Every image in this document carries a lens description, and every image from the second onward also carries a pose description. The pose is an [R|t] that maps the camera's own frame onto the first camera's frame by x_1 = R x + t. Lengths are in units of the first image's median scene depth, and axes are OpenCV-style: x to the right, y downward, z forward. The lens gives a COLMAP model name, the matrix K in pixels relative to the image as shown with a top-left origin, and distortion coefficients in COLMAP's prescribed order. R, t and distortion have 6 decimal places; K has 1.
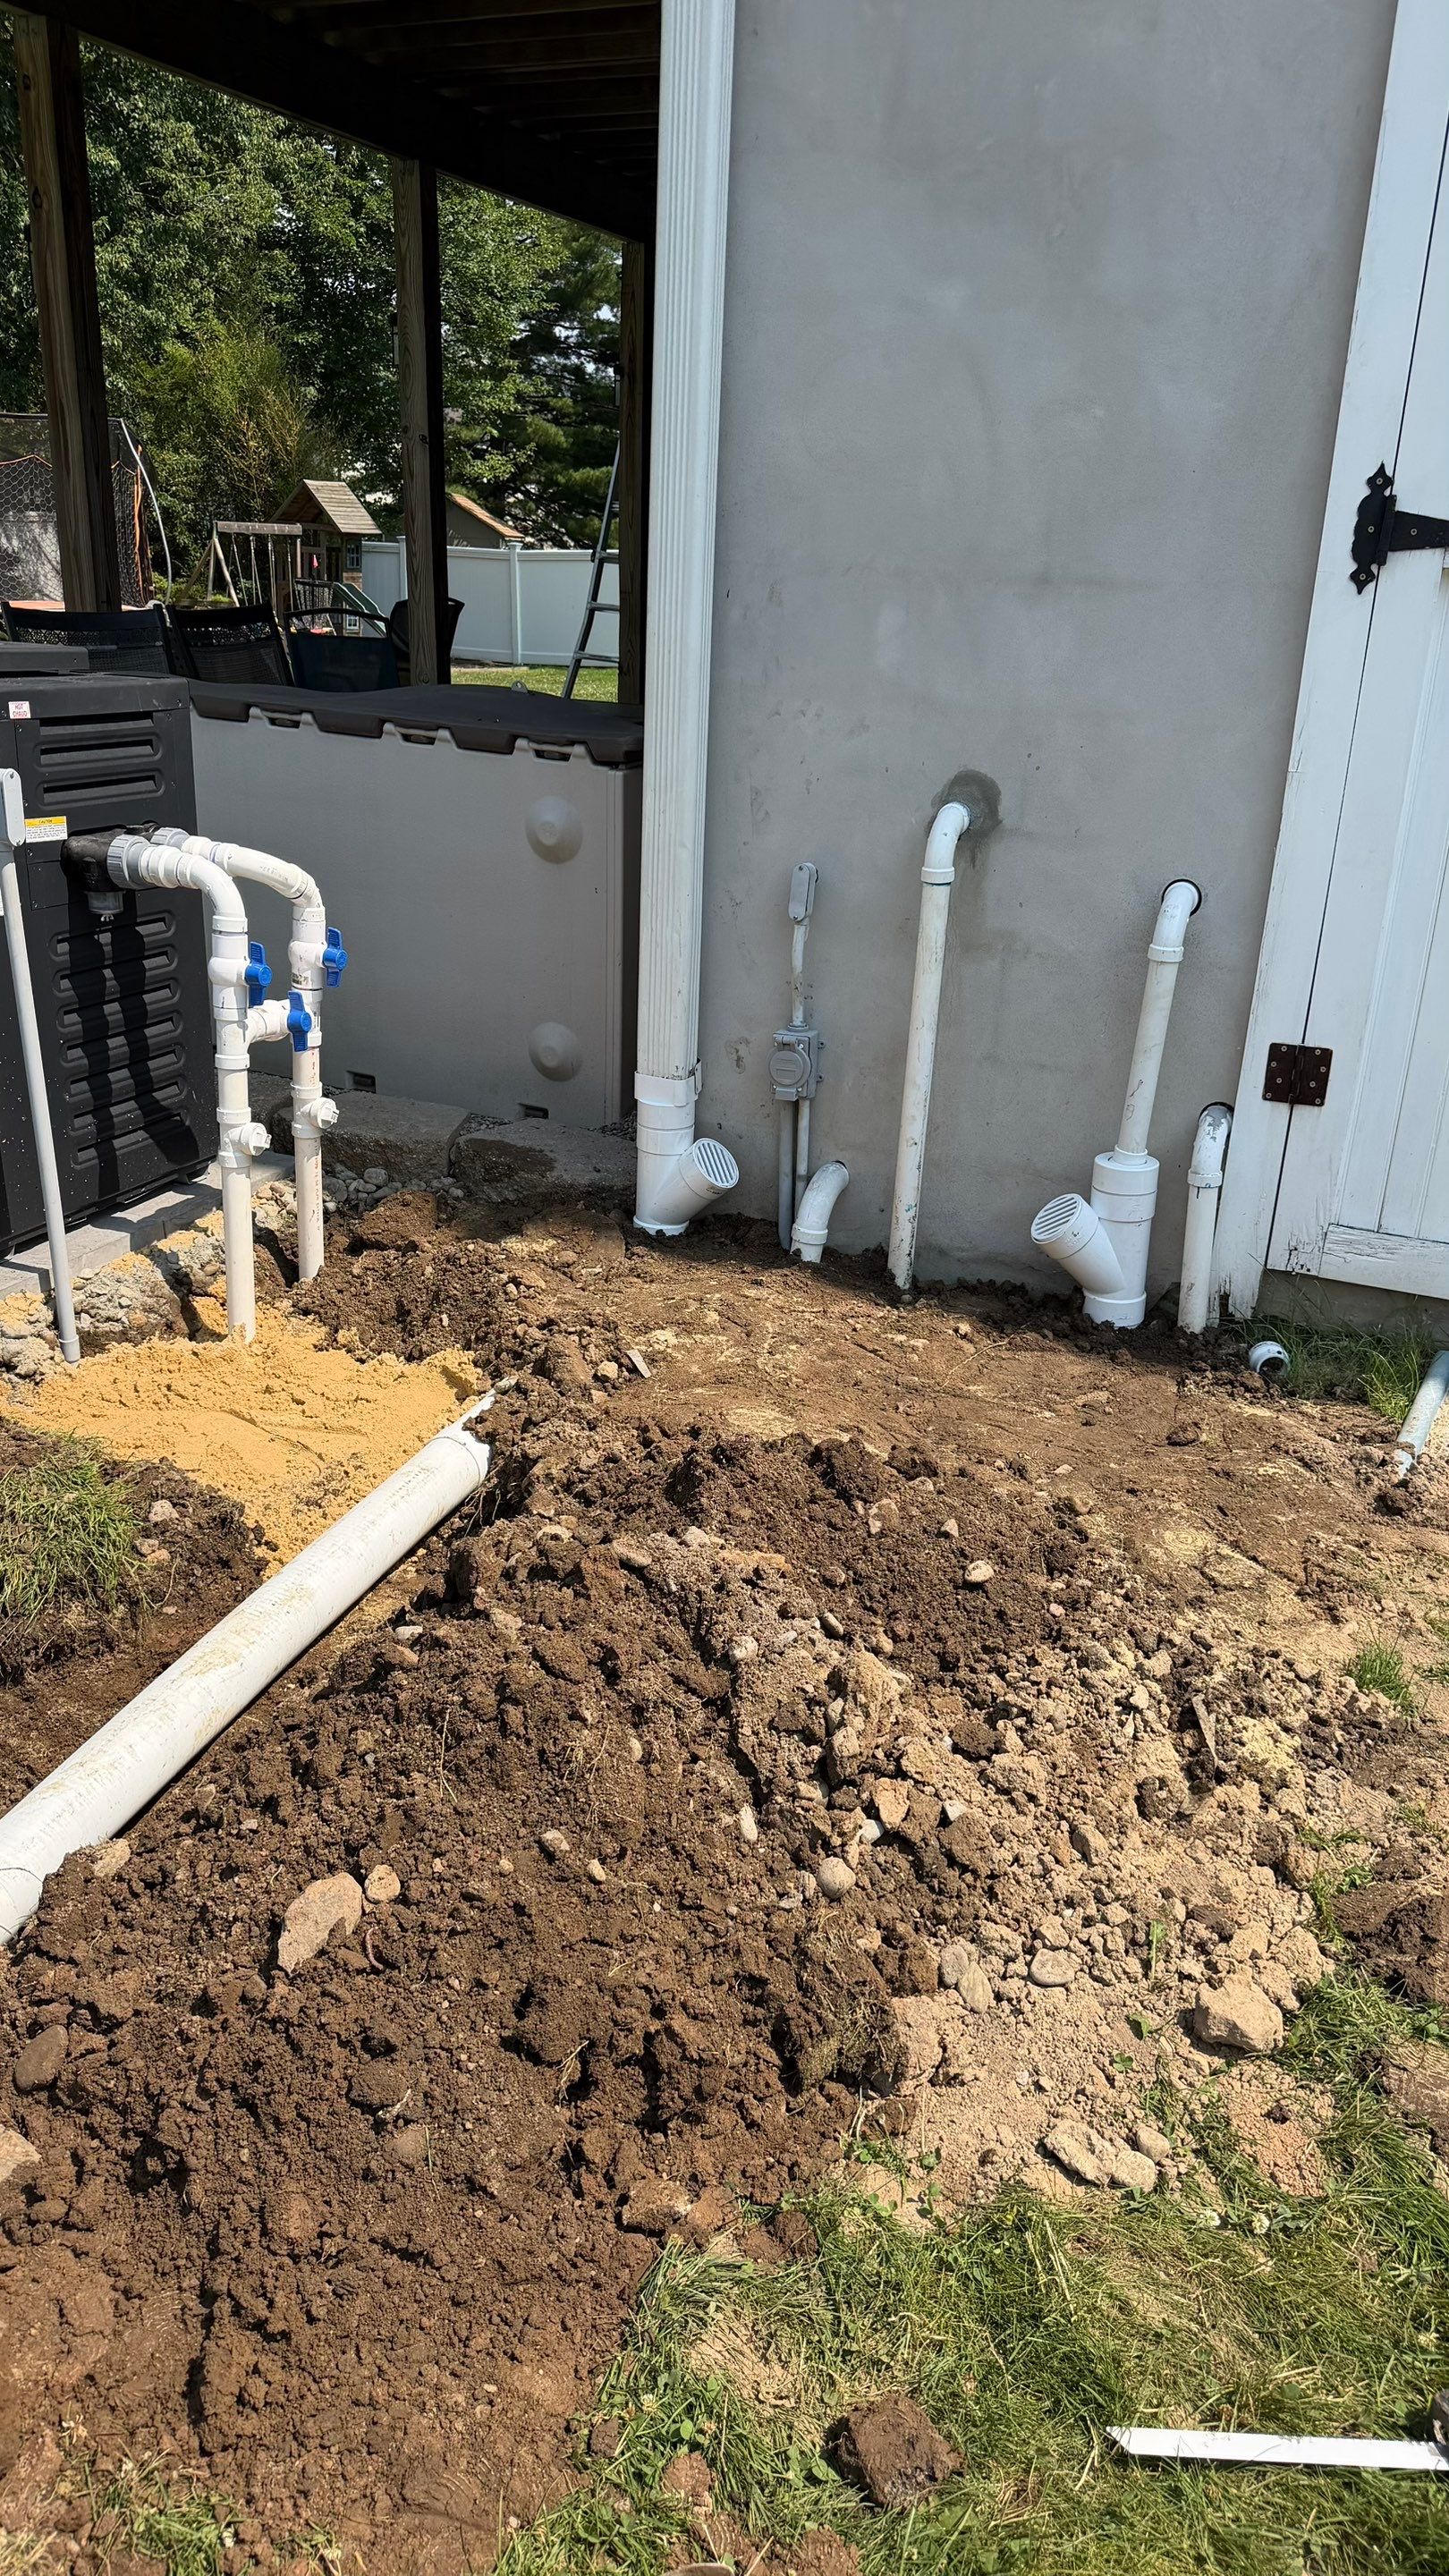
lens RADIAL K [[1773.8, 0, 717.8], [0, 1773.8, 1293.5], [0, 0, 1]] dist [0.058244, -0.070761]
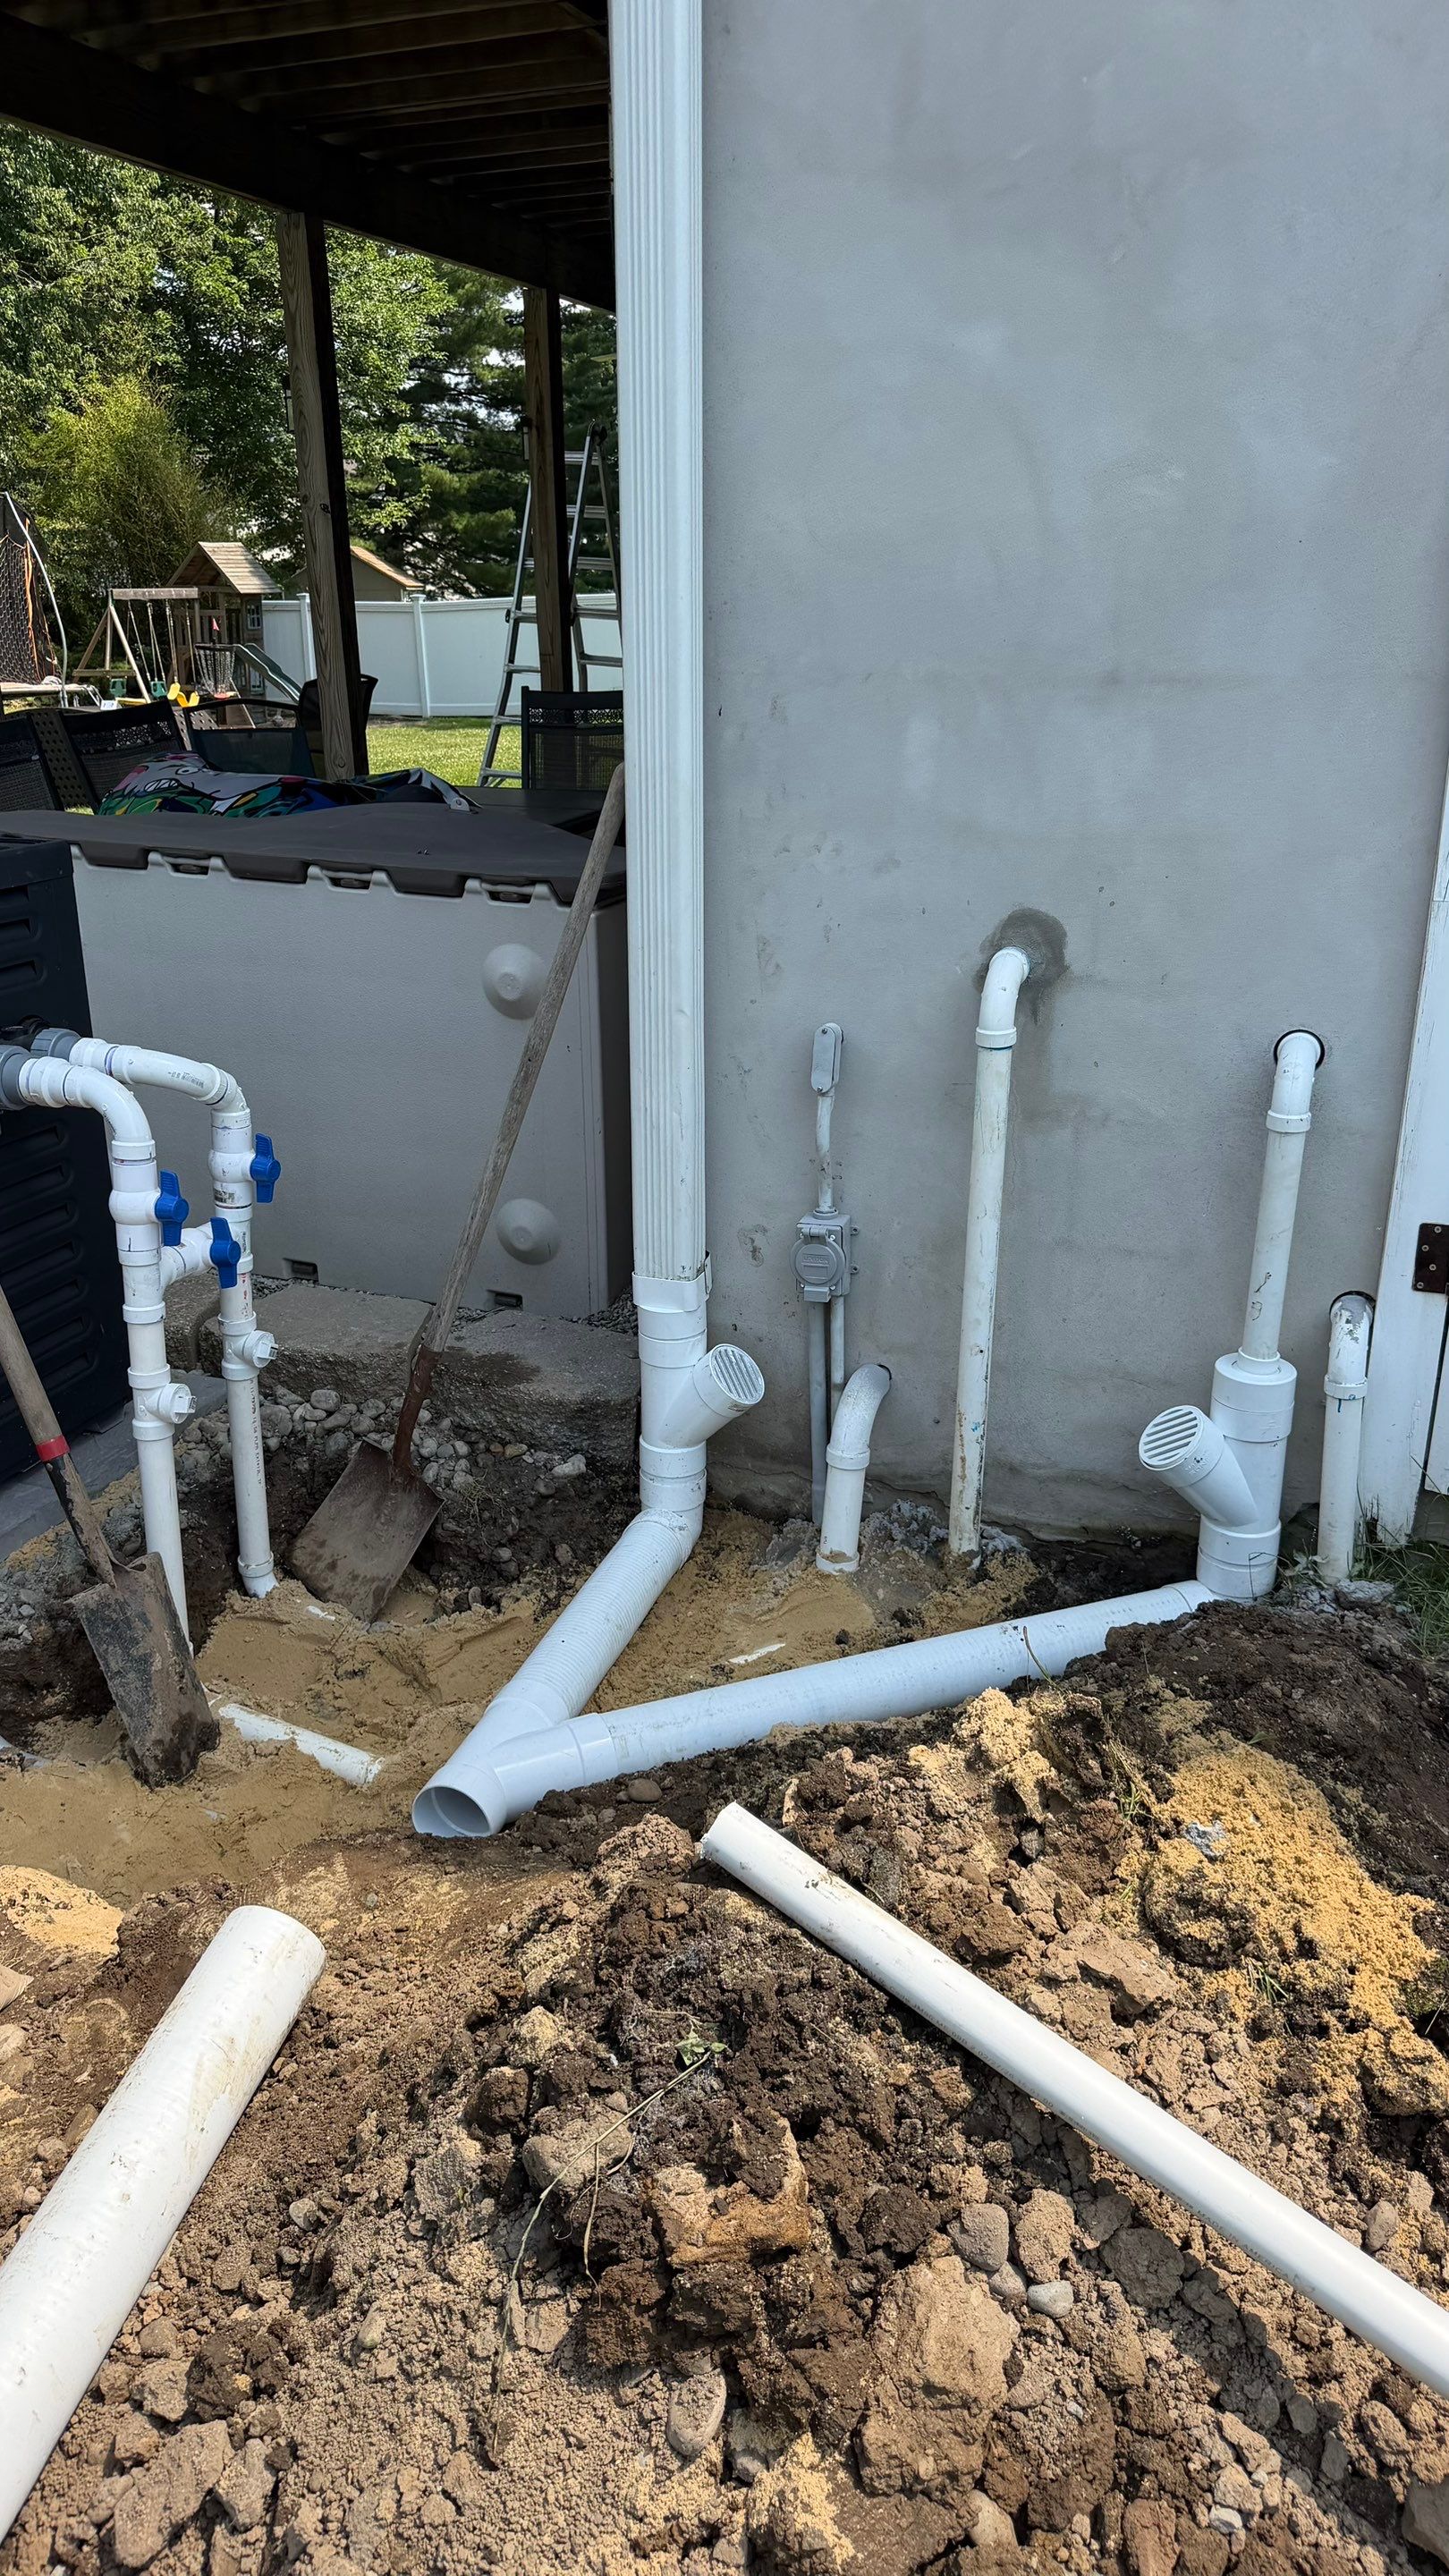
lens RADIAL K [[1798.5, 0, 685.0], [0, 1798.5, 1282.4], [0, 0, 1]] dist [0.078074, -0.081992]
pose [[0.998294, -0.056682, 0.013974, -0.032812], [0.057054, 0.997982, -0.027860, -0.092972], [-0.012366, 0.028610, 0.999514, 0.150499]]
